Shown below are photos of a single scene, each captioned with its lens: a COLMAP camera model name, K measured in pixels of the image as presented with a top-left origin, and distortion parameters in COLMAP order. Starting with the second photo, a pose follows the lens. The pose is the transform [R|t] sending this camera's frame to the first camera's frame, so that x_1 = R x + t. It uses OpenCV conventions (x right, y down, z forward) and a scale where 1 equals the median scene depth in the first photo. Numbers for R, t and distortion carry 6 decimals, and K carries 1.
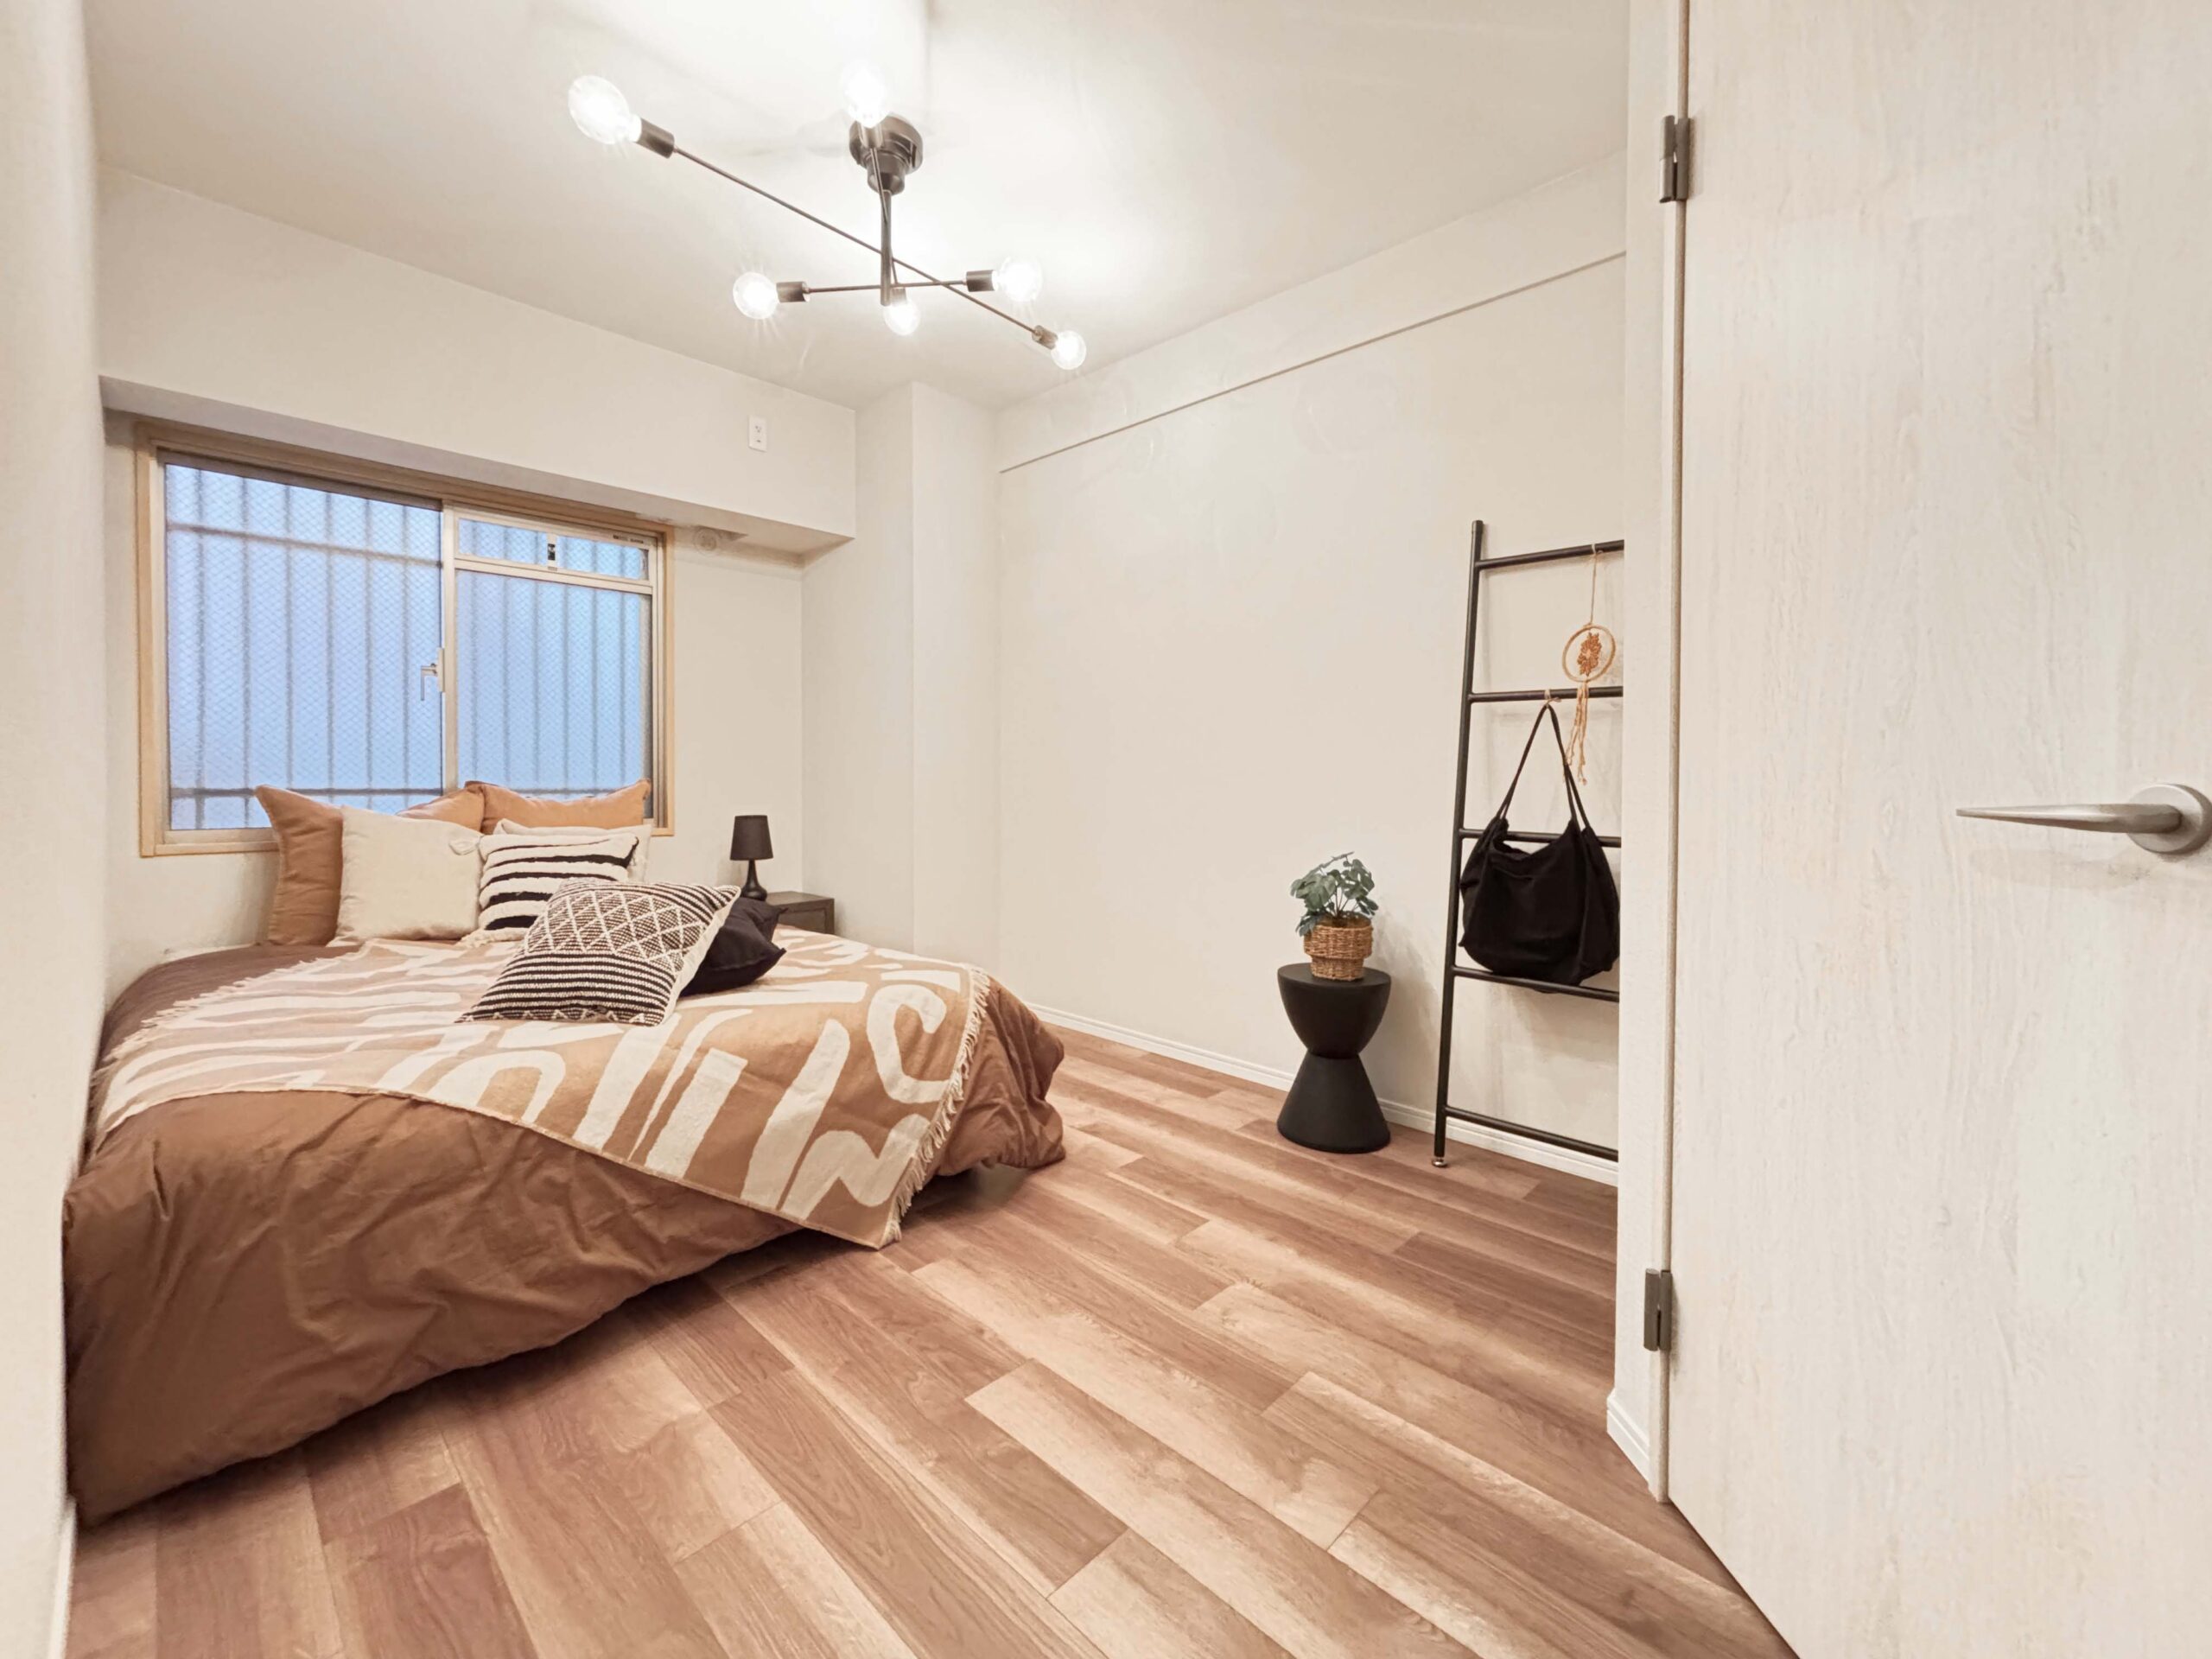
lens RADIAL K [[916.4, 0, 1098.2], [0, 916.4, 789.7], [0, 0, 1]] dist [-0.000564, 0.000108]
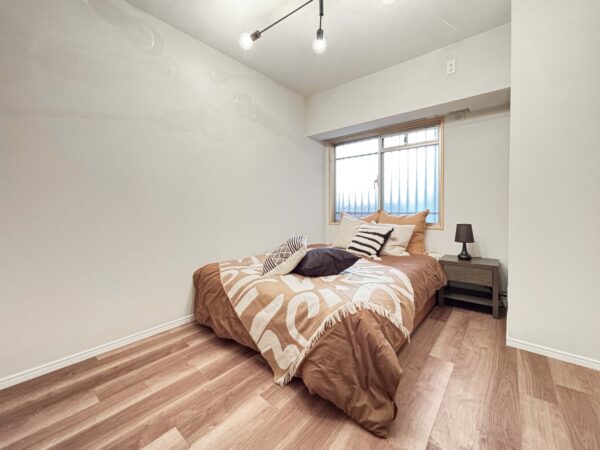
lens RADIAL K [[248.6, 0, 297.9], [0, 248.6, 214.2], [0, 0, 1]] dist [-0.000564, 0.000108]
pose [[0.063992, 0.020589, -0.997738, 0.504459], [-0.008889, 0.999759, 0.020060, -0.015491], [0.997911, 0.007585, 0.064160, 1.045261]]
